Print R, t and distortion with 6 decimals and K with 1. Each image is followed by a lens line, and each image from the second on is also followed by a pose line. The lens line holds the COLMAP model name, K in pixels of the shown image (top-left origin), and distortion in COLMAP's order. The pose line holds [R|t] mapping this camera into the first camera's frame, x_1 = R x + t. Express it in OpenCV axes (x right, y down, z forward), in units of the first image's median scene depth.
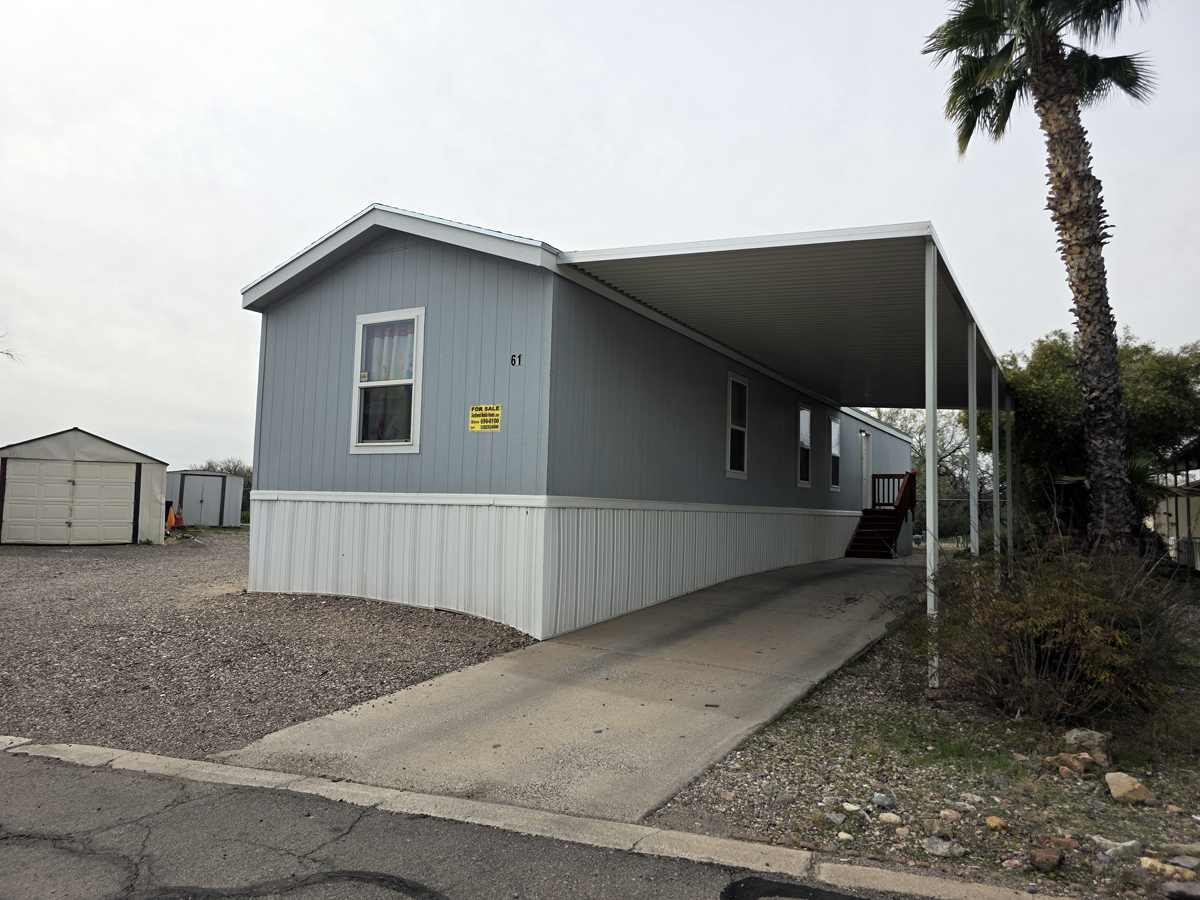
lens RADIAL K [[786.1, 0, 597.4], [0, 786.1, 440.1], [0, 0, 1]] dist [0.060986, -0.056110]
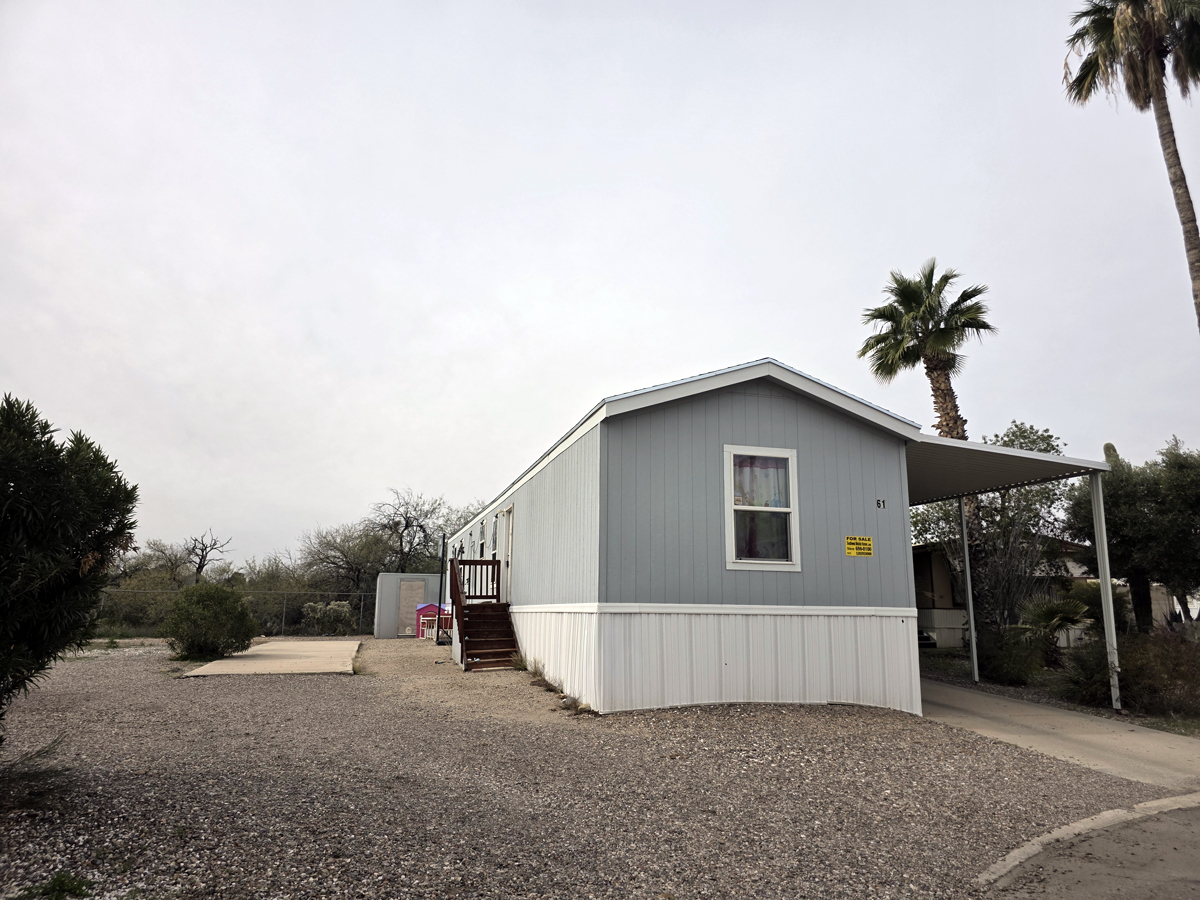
lens RADIAL K [[786.1, 0, 608.4], [0, 786.1, 445.6], [0, 0, 1]] dist [0.060986, -0.056110]
pose [[0.694892, 0.124978, 0.708170, -1.254878], [-0.047289, 0.990592, -0.128417, -0.004834], [-0.717557, 0.055748, 0.694265, 0.354178]]
